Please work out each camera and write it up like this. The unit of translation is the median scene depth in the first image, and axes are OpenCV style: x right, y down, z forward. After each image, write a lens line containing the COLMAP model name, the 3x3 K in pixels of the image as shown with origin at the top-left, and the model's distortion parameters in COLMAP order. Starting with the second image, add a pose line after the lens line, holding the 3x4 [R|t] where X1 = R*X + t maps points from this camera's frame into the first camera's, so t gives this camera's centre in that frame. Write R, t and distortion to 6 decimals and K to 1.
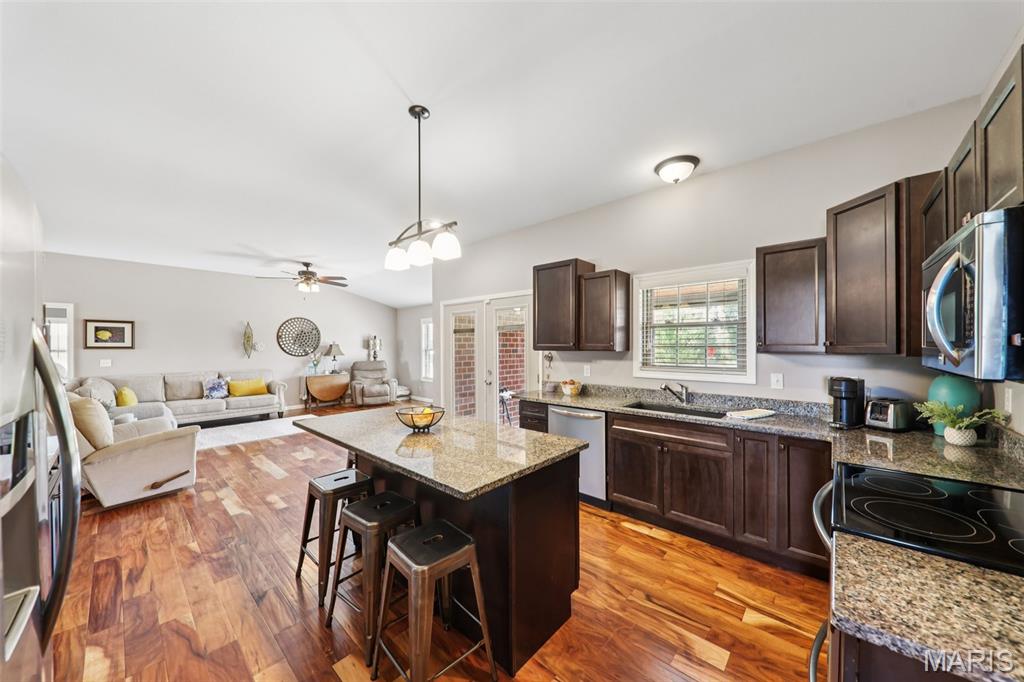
lens RADIAL K [[358.7, 0, 512.0], [0, 358.7, 347.3], [0, 0, 1]] dist [0.002500, -0.000112]
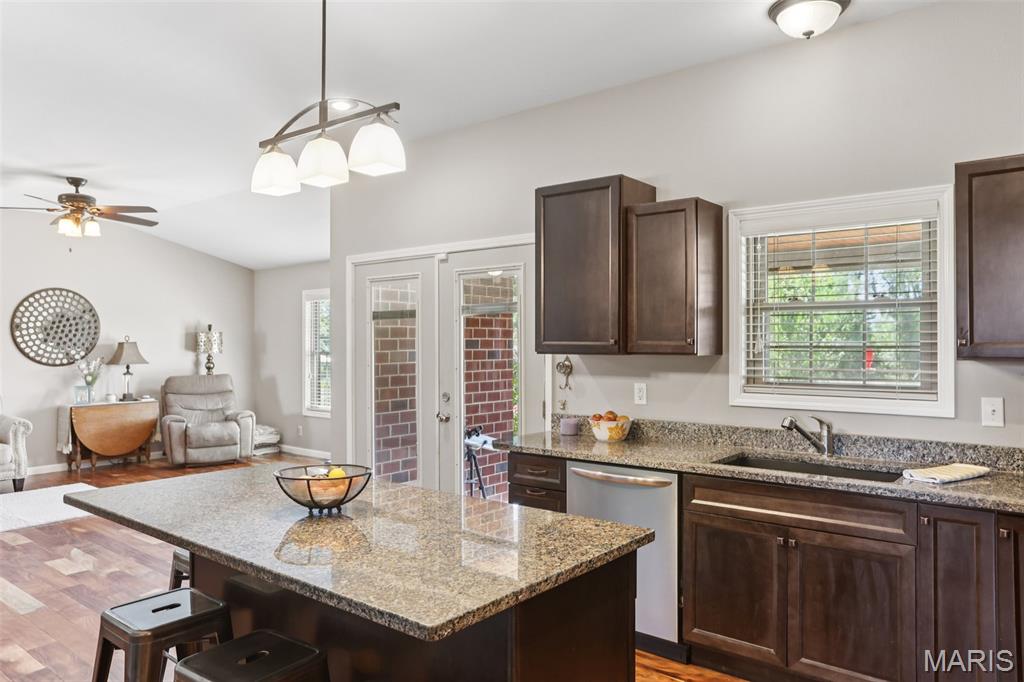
lens RADIAL K [[717.8, 0, 514.0], [0, 717.8, 342.4], [0, 0, 1]] dist [-0.046981, 0.043476]
pose [[0.998598, 0.001162, 0.052918, -0.028999], [-0.000749, 0.999969, -0.007839, 0.000216], [-0.052925, 0.007788, 0.998568, -0.018212]]
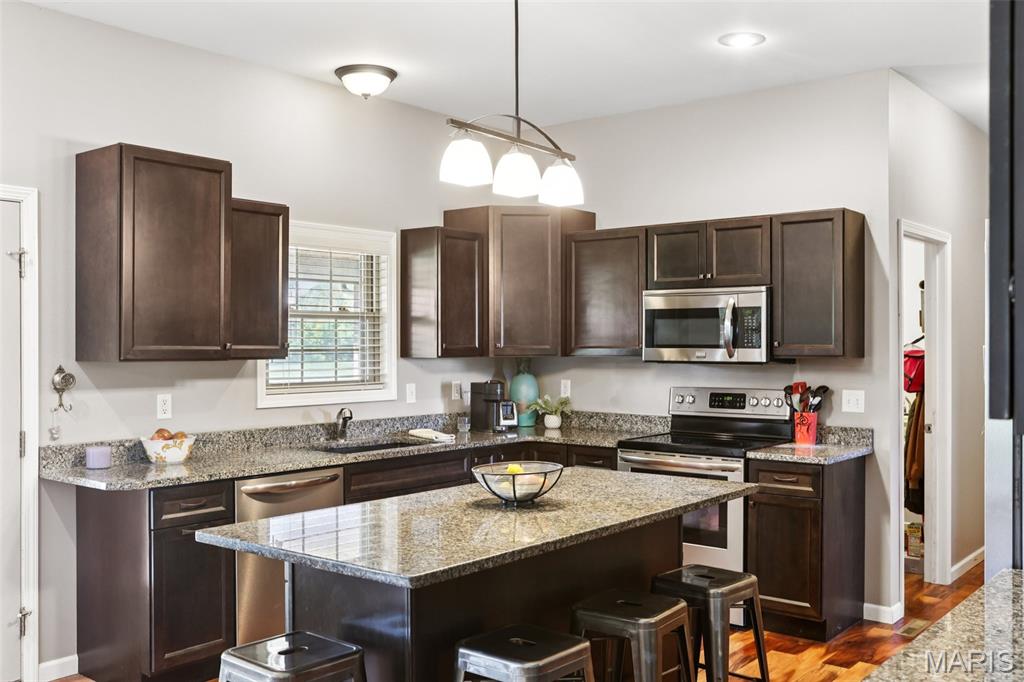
lens RADIAL K [[936.7, 0, 513.1], [0, 936.7, 345.2], [0, 0, 1]] dist [0.008492, 0.000000]
pose [[-0.025605, 0.001502, 0.999671, -1.083249], [0.011816, 0.999929, -0.001200, -0.003942], [-0.999602, 0.011782, -0.025621, 0.679538]]
